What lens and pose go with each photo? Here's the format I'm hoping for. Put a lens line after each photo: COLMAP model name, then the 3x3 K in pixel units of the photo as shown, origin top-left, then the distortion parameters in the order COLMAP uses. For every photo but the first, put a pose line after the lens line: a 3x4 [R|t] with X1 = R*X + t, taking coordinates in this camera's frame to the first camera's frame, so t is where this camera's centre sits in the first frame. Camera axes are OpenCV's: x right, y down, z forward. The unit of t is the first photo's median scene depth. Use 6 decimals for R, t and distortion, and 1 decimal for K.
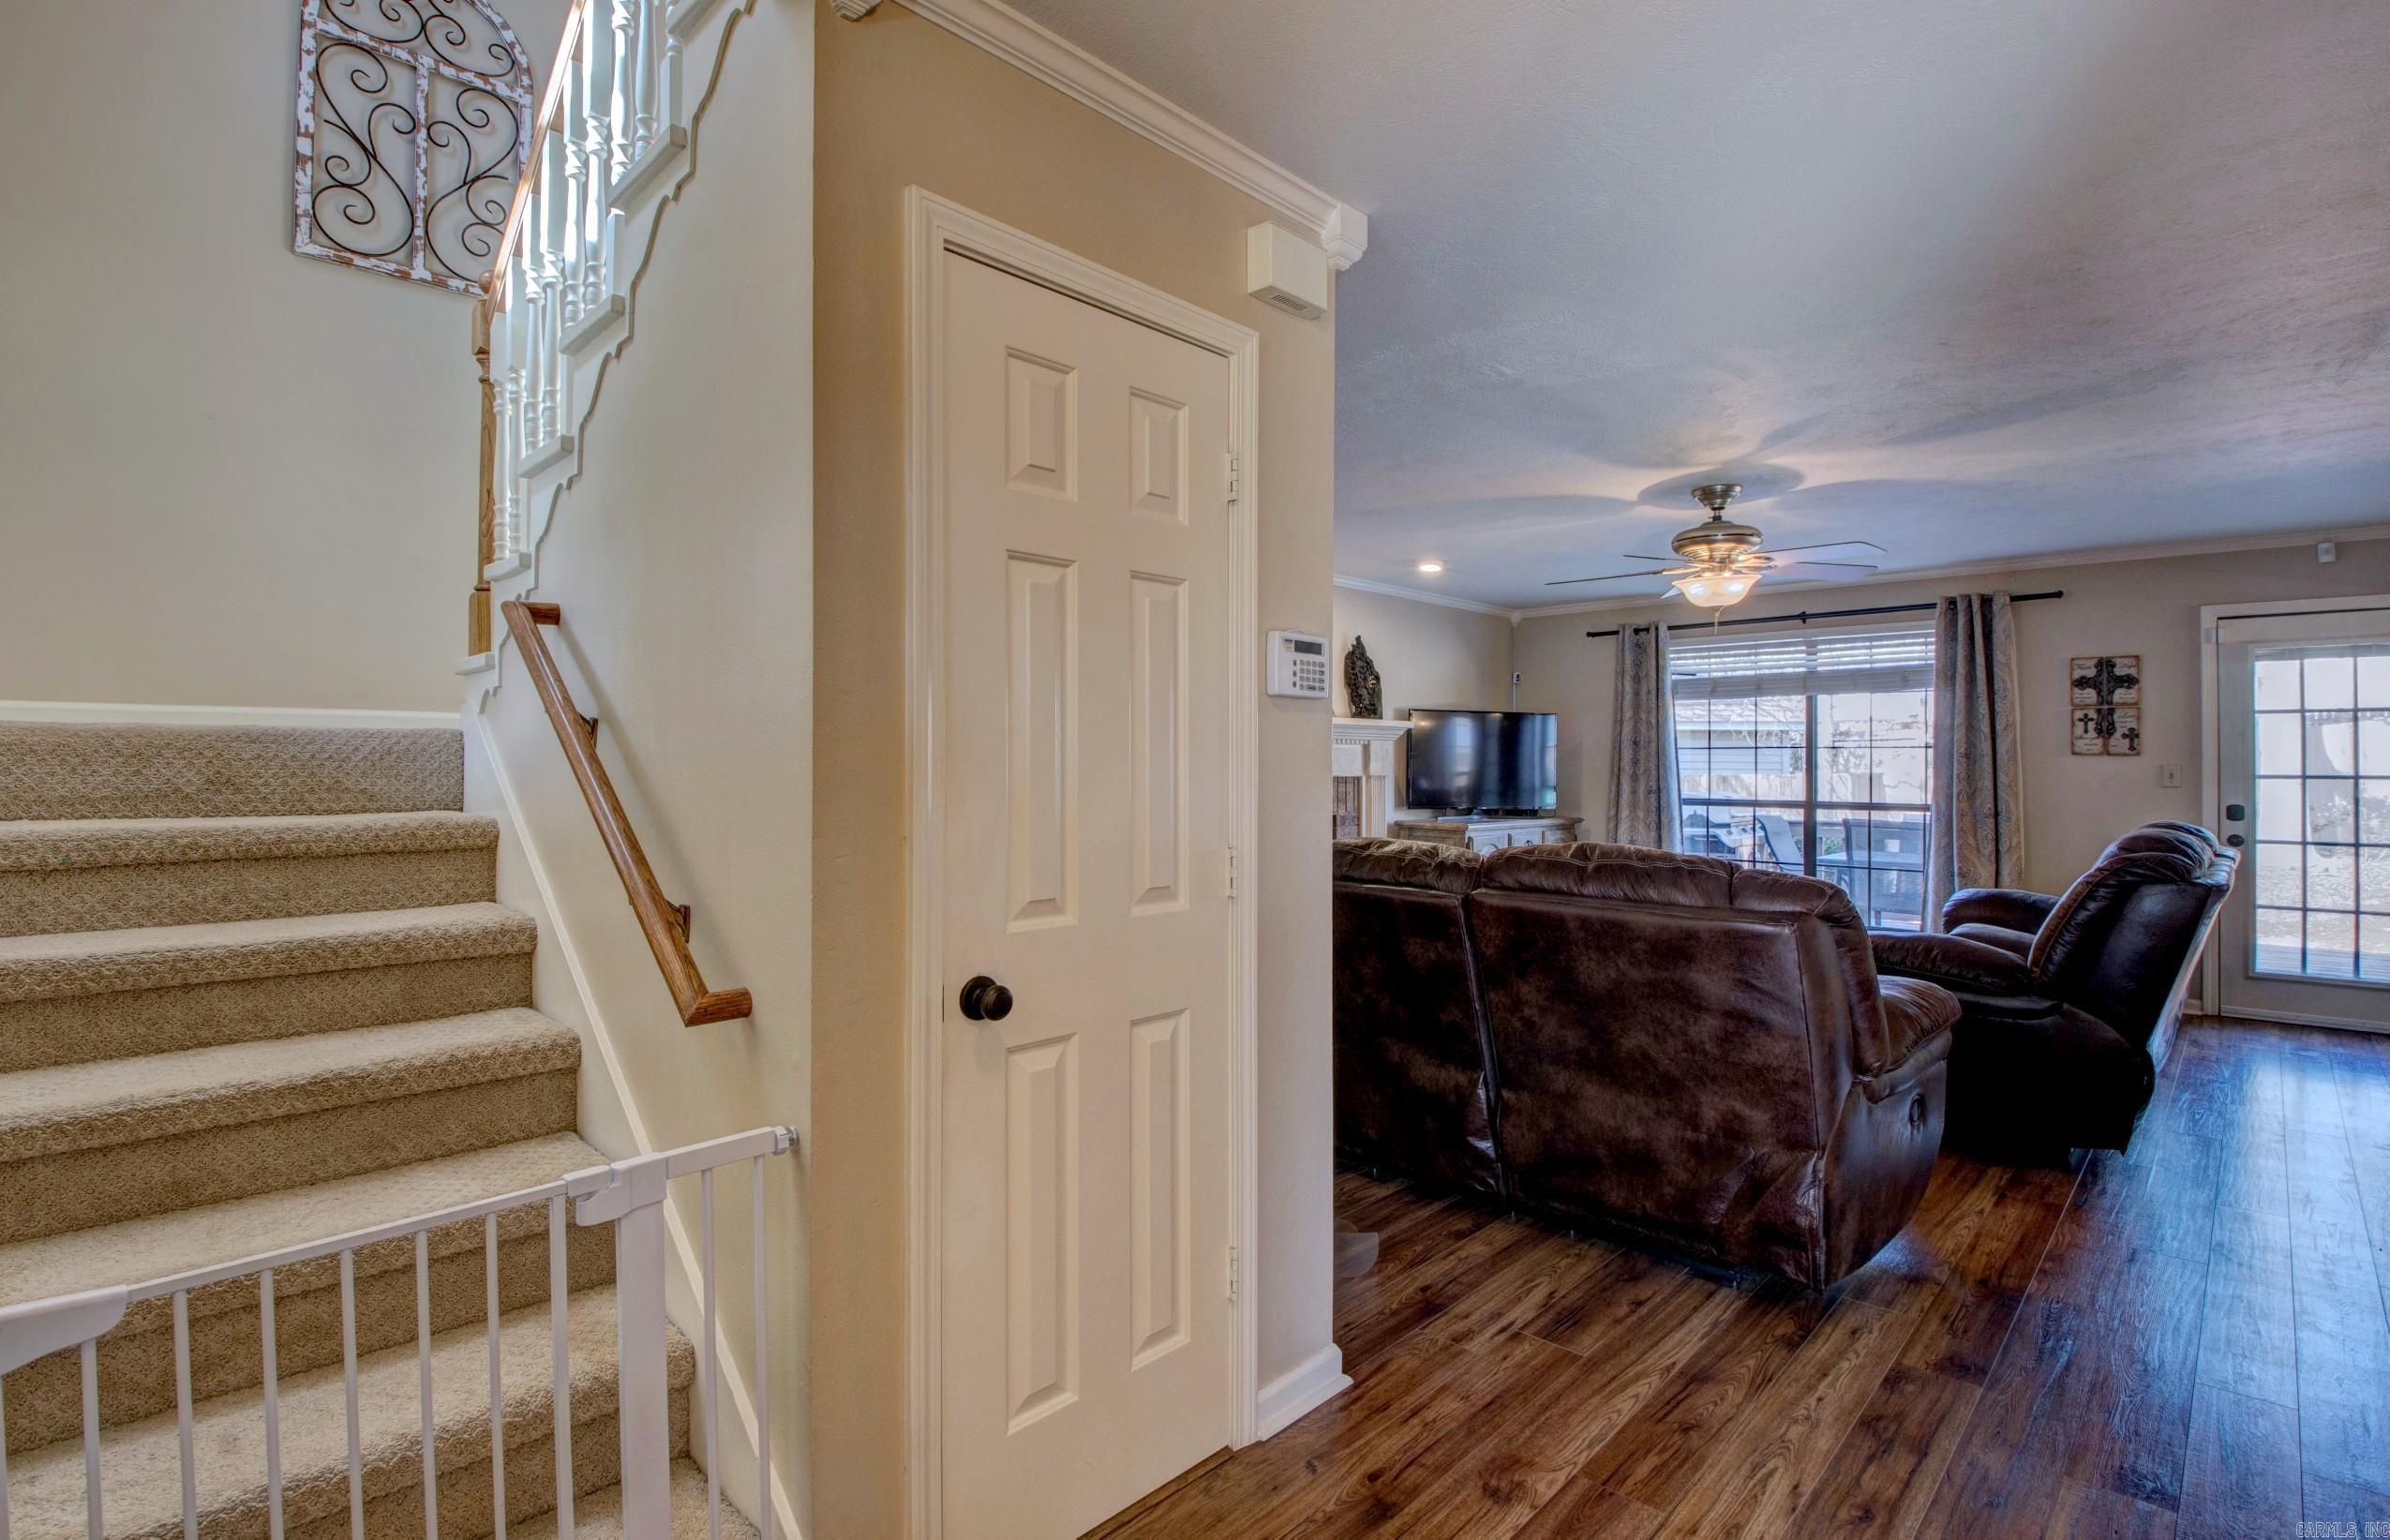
lens RADIAL K [[1118.0, 0, 1190.9], [0, 1118.0, 761.4], [0, 0, 1]] dist [-0.002460, -0.014506]
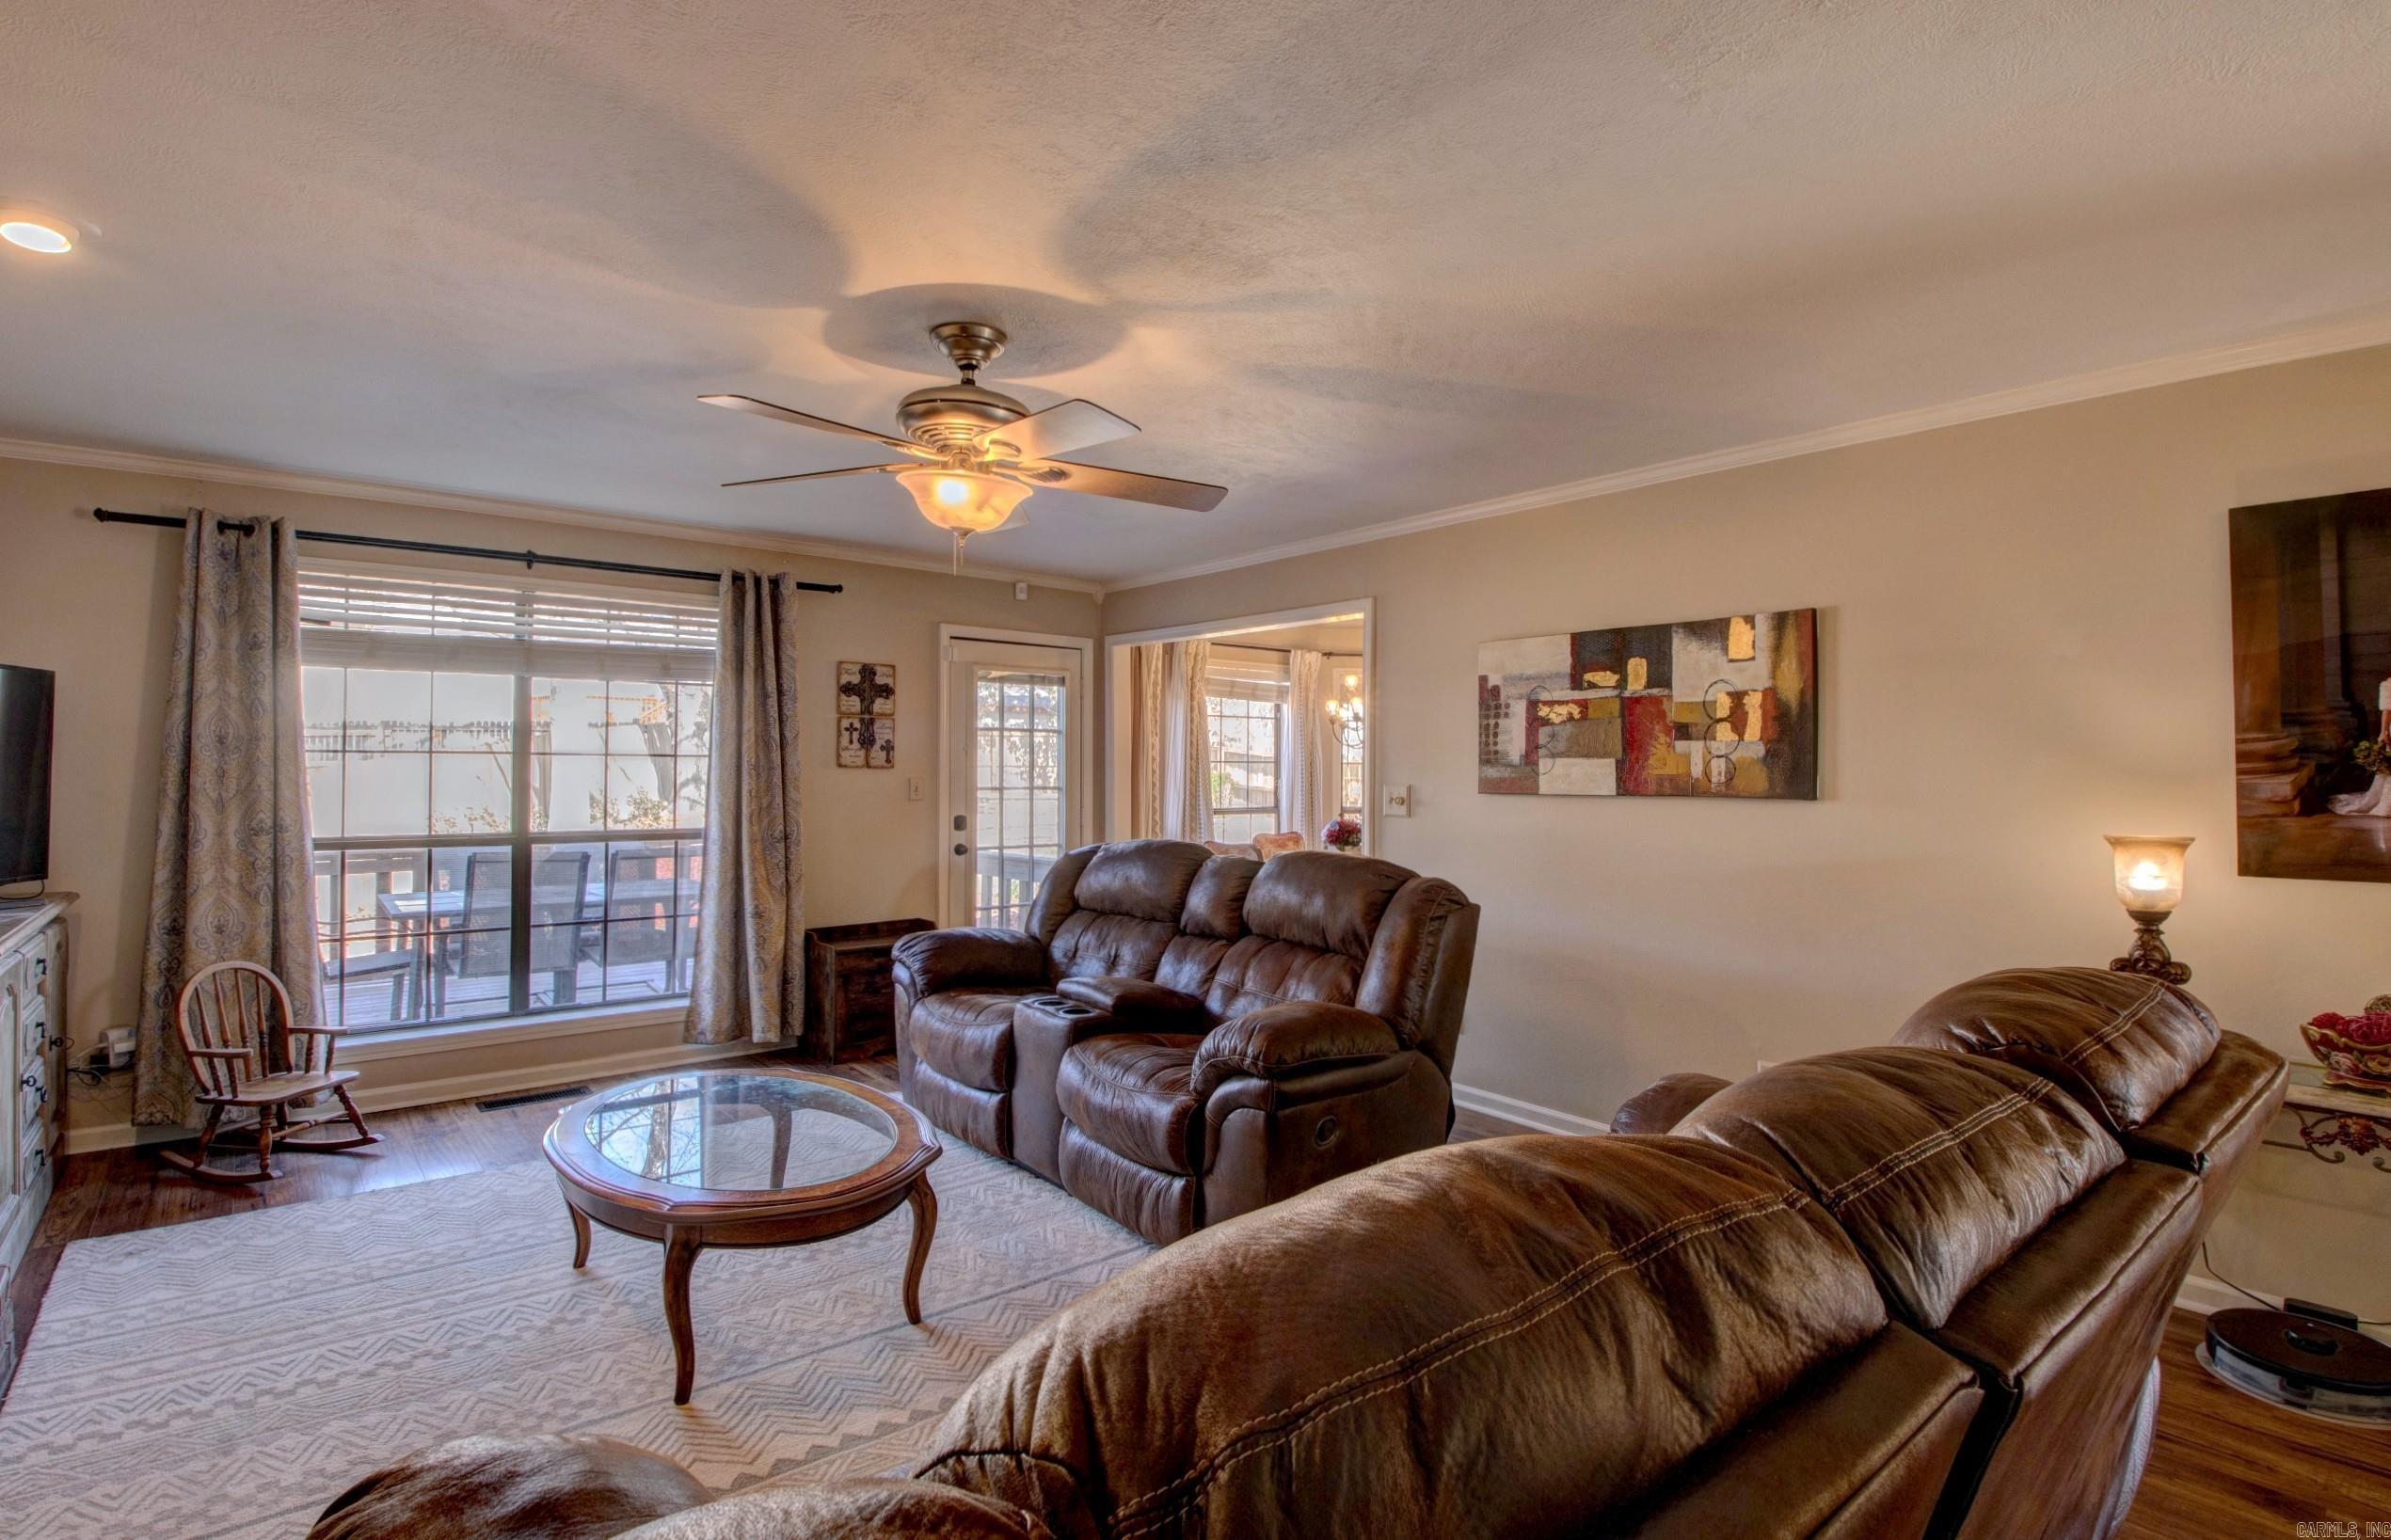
lens RADIAL K [[1118.3, 0, 1172.9], [0, 1118.3, 769.9], [0, 0, 1]] dist [-0.002460, -0.014506]
pose [[0.122583, -0.002941, 0.992454, -0.081418], [-0.008544, 0.999955, 0.004018, -0.010040], [-0.992422, -0.008972, 0.122552, 0.618851]]
